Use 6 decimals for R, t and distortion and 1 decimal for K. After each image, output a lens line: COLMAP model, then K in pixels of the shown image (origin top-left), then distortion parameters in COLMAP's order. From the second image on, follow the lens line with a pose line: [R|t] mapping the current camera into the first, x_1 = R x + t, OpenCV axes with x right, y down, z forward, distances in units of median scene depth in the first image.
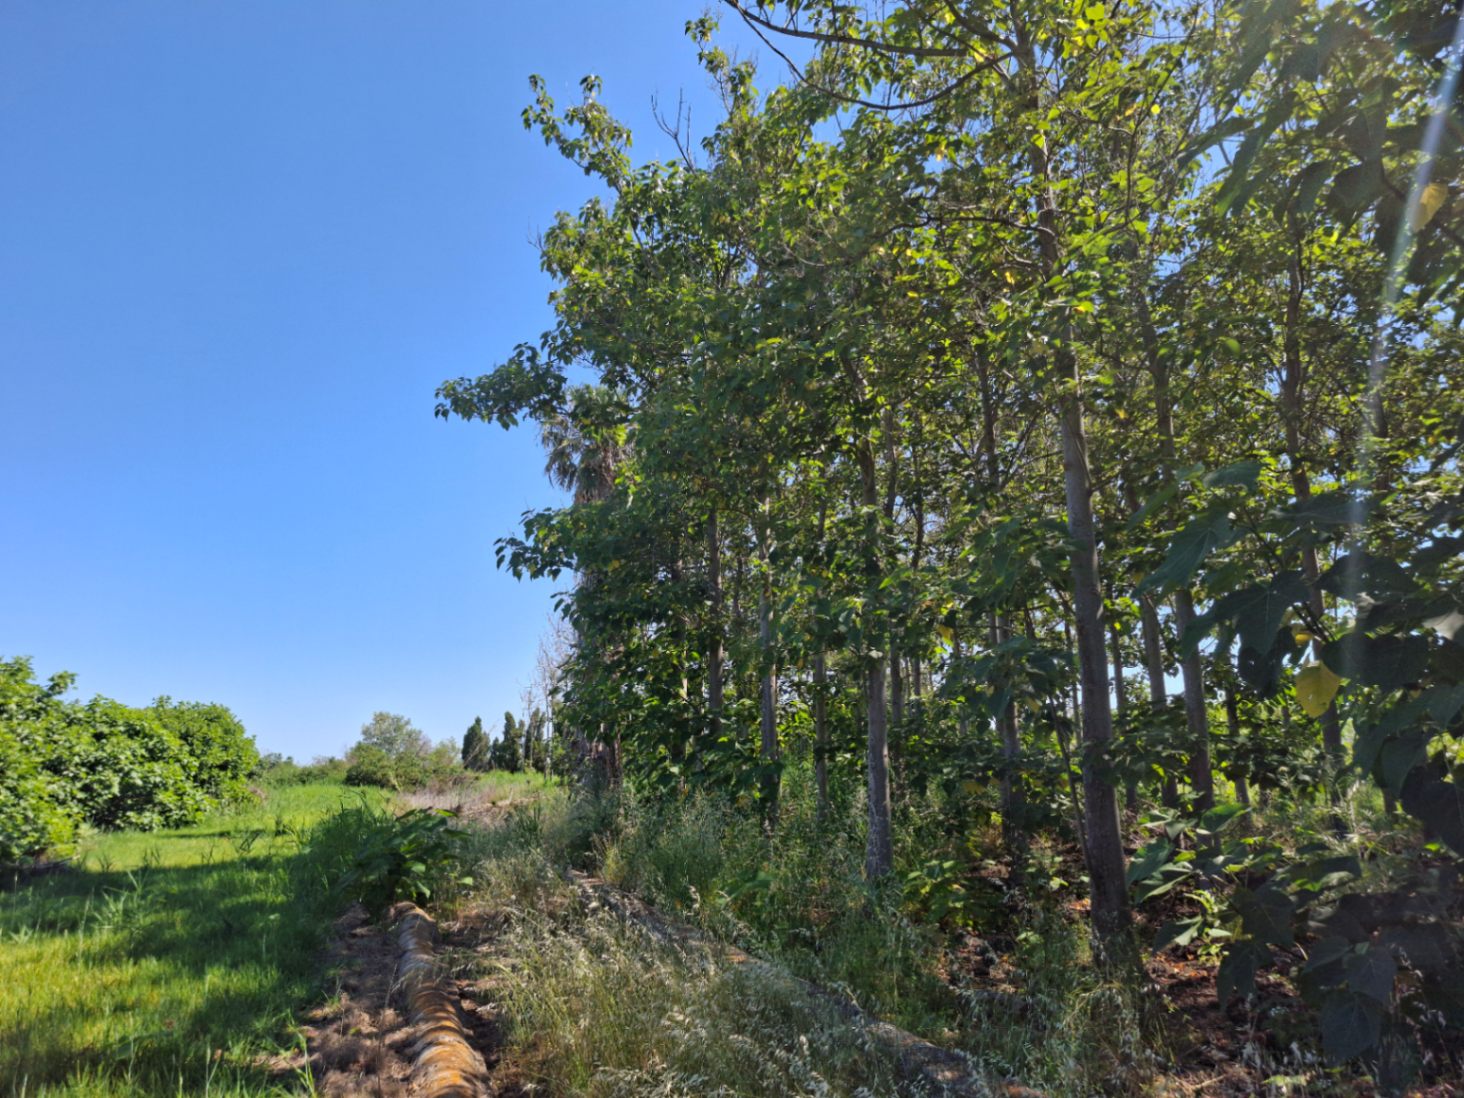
lens RADIAL K [[1016.3, 0, 741.2], [0, 1016.3, 529.3], [0, 0, 1]] dist [0.115140, -0.143592]
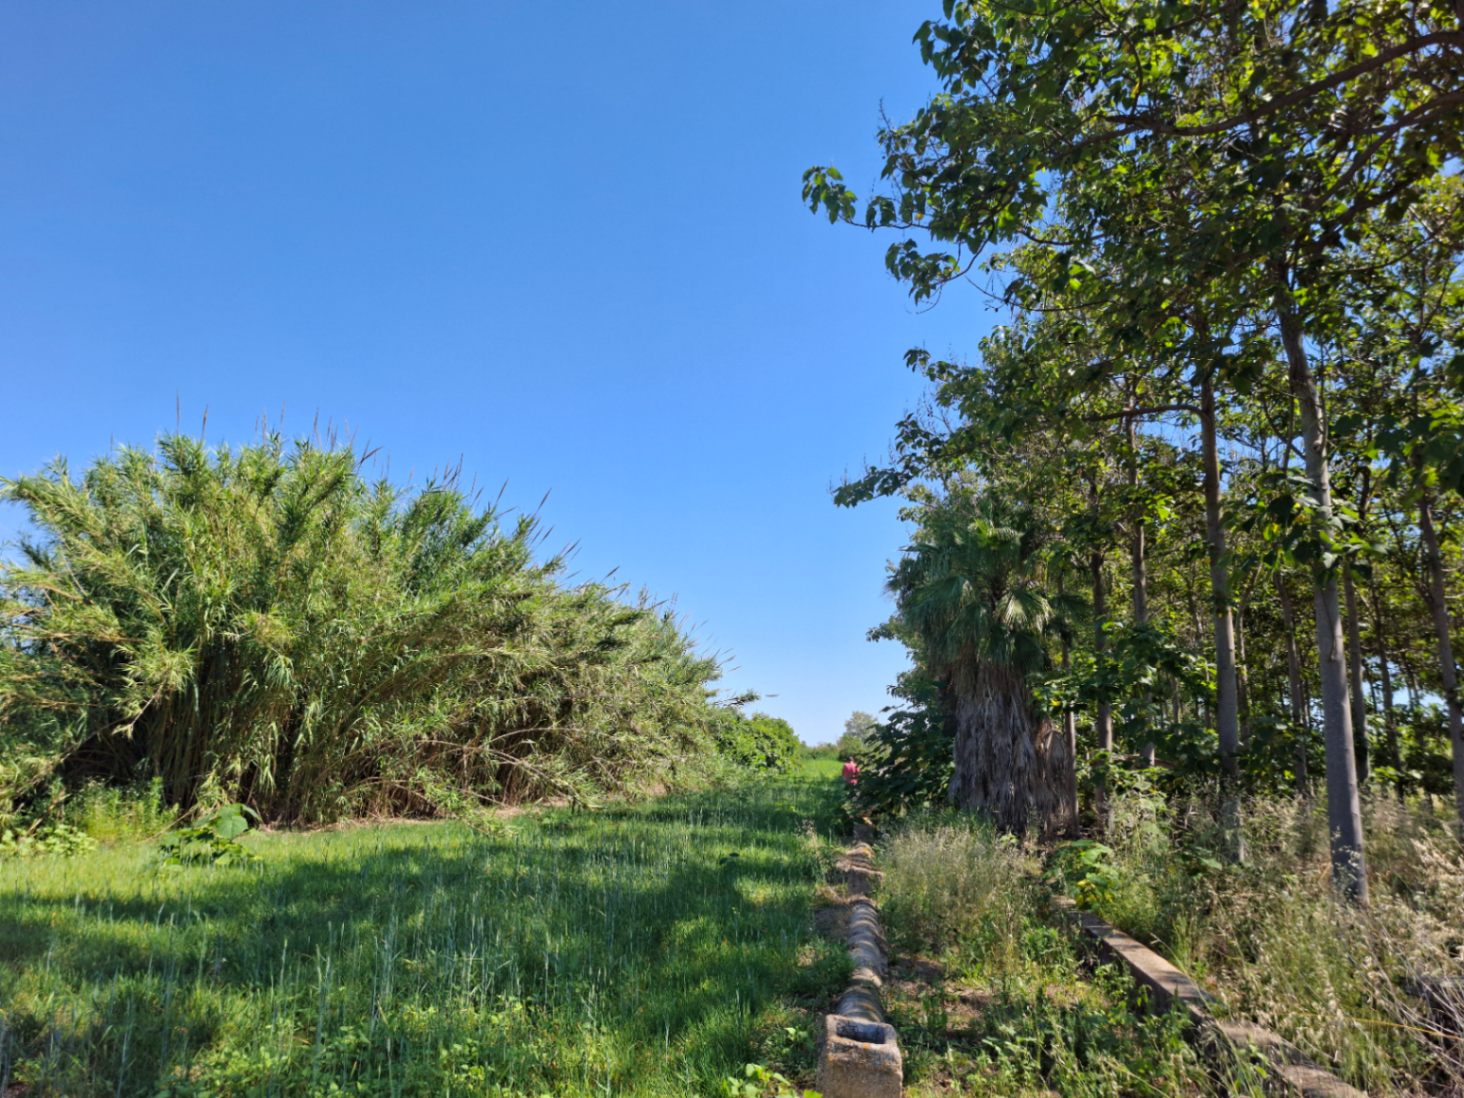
lens RADIAL K [[1014.0, 0, 715.3], [0, 1014.0, 553.9], [0, 0, 1]] dist [0.120275, -0.154028]
pose [[0.891094, -0.037828, -0.452240, 0.170181], [0.054055, 0.998273, 0.023008, -0.117196], [0.450589, -0.044948, 0.891599, -0.469256]]
